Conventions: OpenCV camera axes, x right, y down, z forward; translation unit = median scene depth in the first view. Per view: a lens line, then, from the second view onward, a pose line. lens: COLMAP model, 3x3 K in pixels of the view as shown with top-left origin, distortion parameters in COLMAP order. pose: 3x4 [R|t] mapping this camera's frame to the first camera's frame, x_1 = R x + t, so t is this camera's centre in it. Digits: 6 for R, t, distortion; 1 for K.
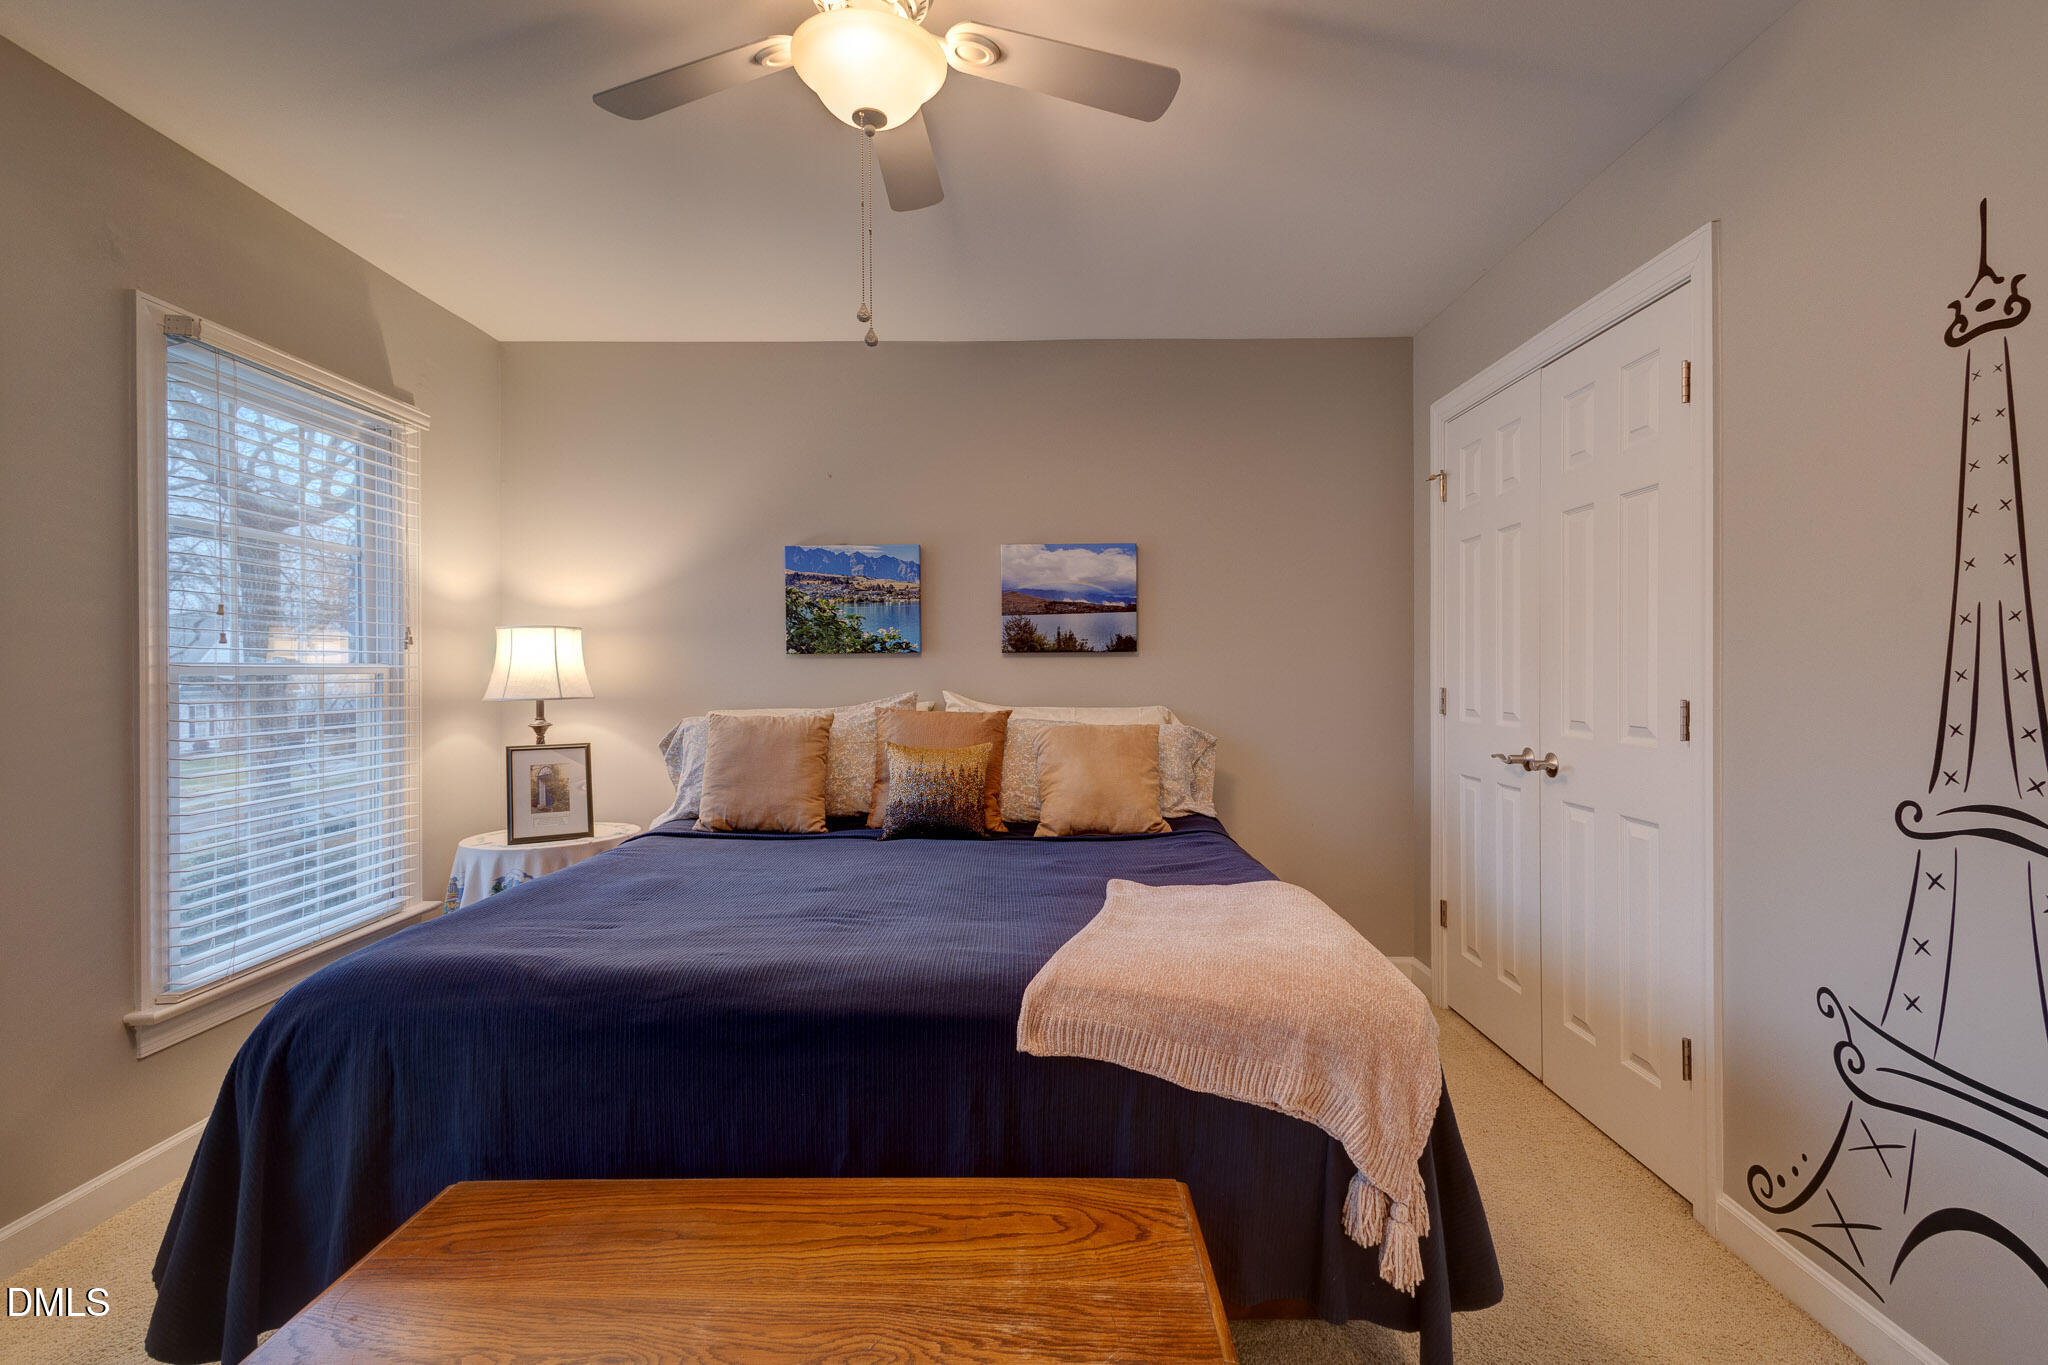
lens RADIAL K [[948.9, 0, 1030.6], [0, 948.9, 677.9], [0, 0, 1]] dist [0.012048, -0.004146]
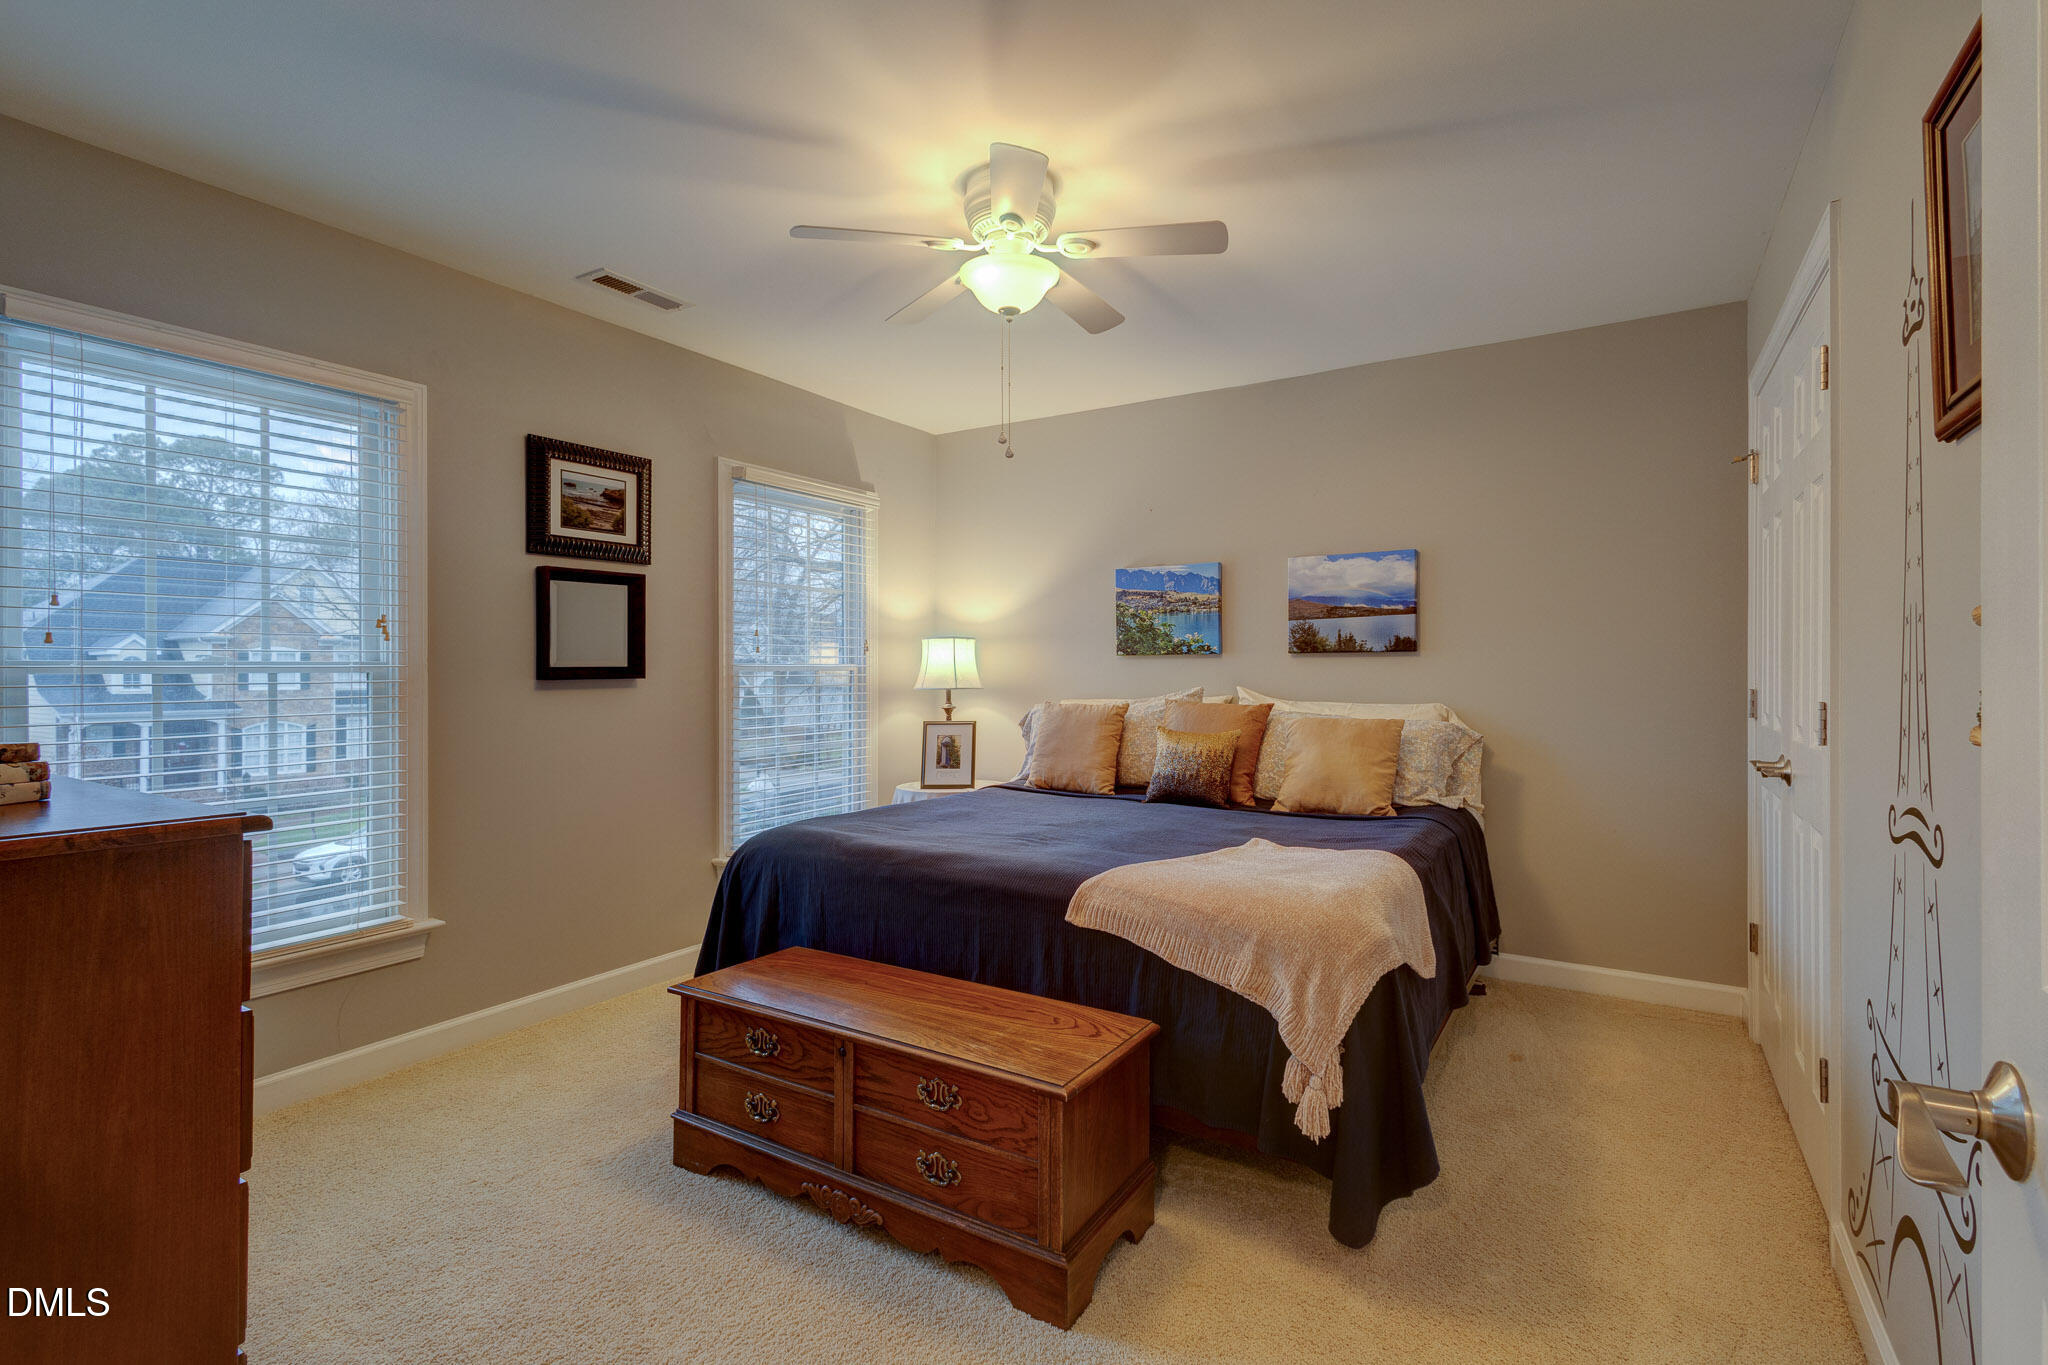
lens RADIAL K [[948.9, 0, 1014.4], [0, 948.9, 679.3], [0, 0, 1]] dist [0.012048, -0.004146]
pose [[0.849920, 0.007692, -0.526856, 0.340582], [-0.005375, 0.999968, 0.005928, -0.000596], [0.526885, -0.002206, 0.849934, -0.158375]]
